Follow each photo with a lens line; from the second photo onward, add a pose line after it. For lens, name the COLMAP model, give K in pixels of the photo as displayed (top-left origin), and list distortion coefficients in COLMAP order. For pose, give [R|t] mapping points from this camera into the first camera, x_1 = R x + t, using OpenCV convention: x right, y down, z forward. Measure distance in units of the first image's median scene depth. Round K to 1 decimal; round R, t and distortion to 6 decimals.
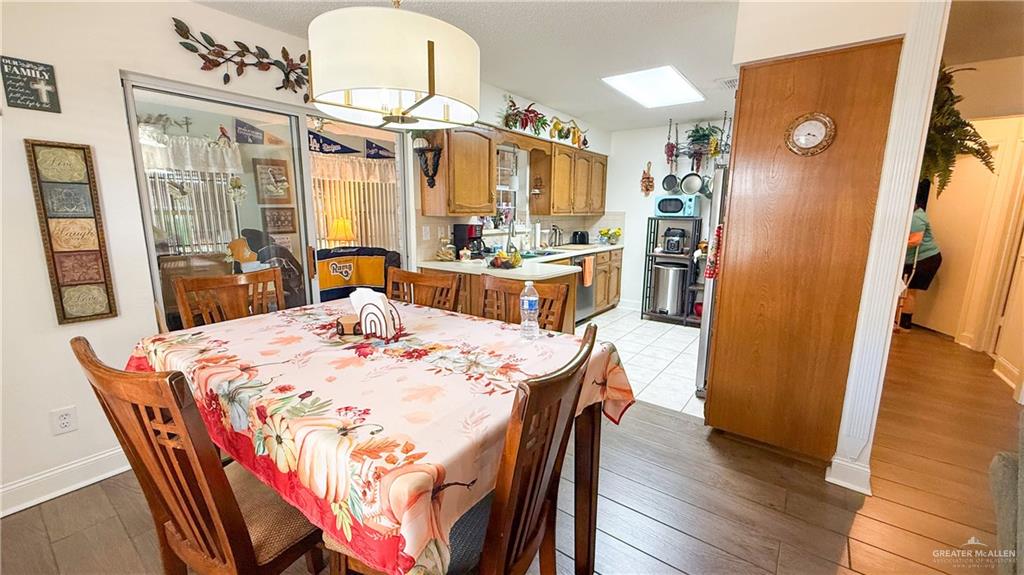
lens RADIAL K [[408.8, 0, 507.5], [0, 408.8, 288.0], [0, 0, 1]] dist [-0.002219, -0.000105]
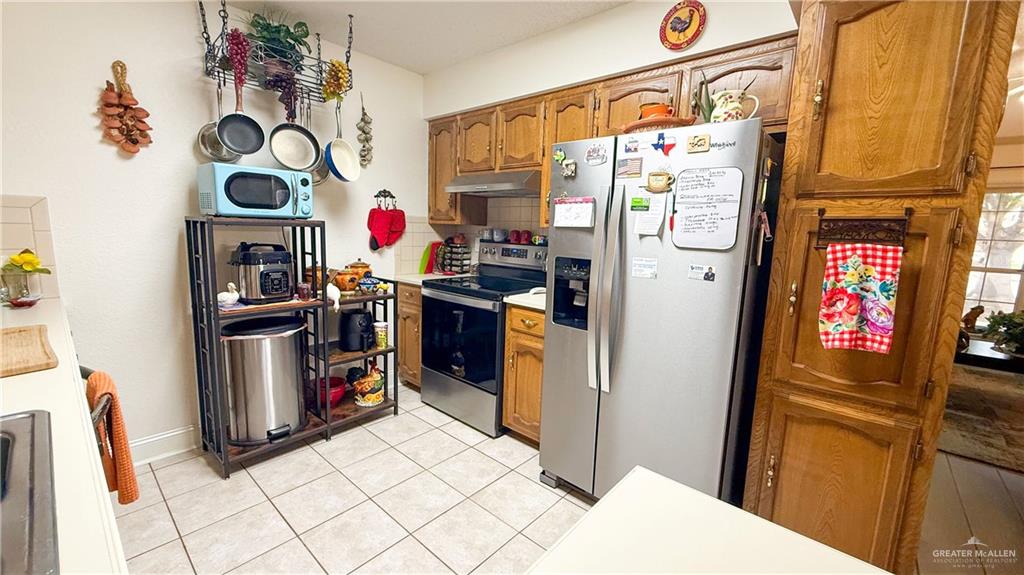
lens RADIAL K [[408.8, 0, 509.0], [0, 408.8, 287.8], [0, 0, 1]] dist [-0.002219, -0.000105]
pose [[0.071941, -0.154374, 0.985390, -0.009496], [0.150422, 0.978329, 0.142286, -0.122959], [-0.986001, 0.137988, 0.093603, 0.706772]]
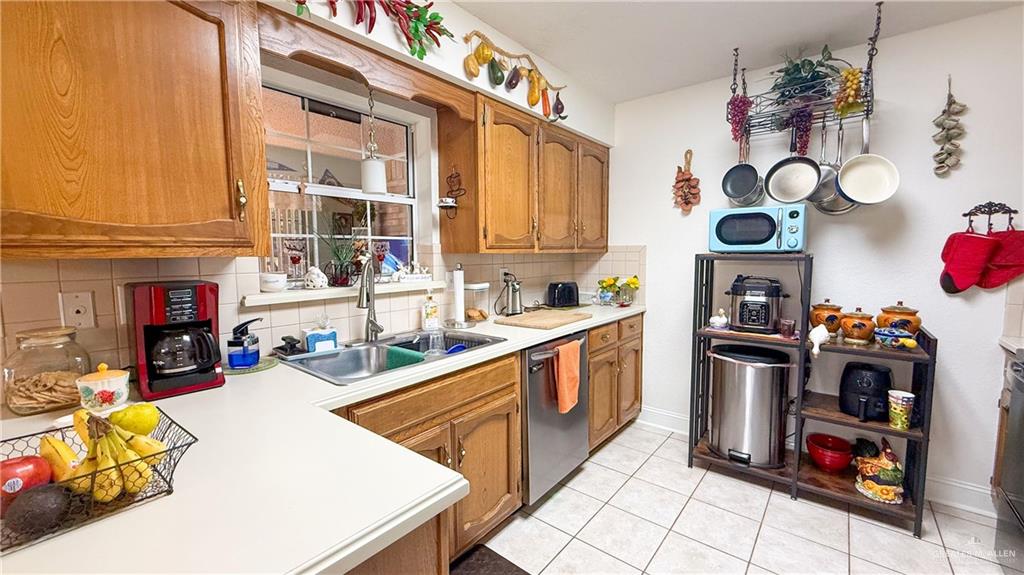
lens RADIAL K [[408.8, 0, 510.4], [0, 408.8, 287.9], [0, 0, 1]] dist [-0.002219, -0.000105]
pose [[0.999299, -0.011320, -0.035693, 0.146752], [0.007724, 0.995025, -0.099323, -0.089534], [0.036640, 0.098978, 0.994415, 0.526773]]
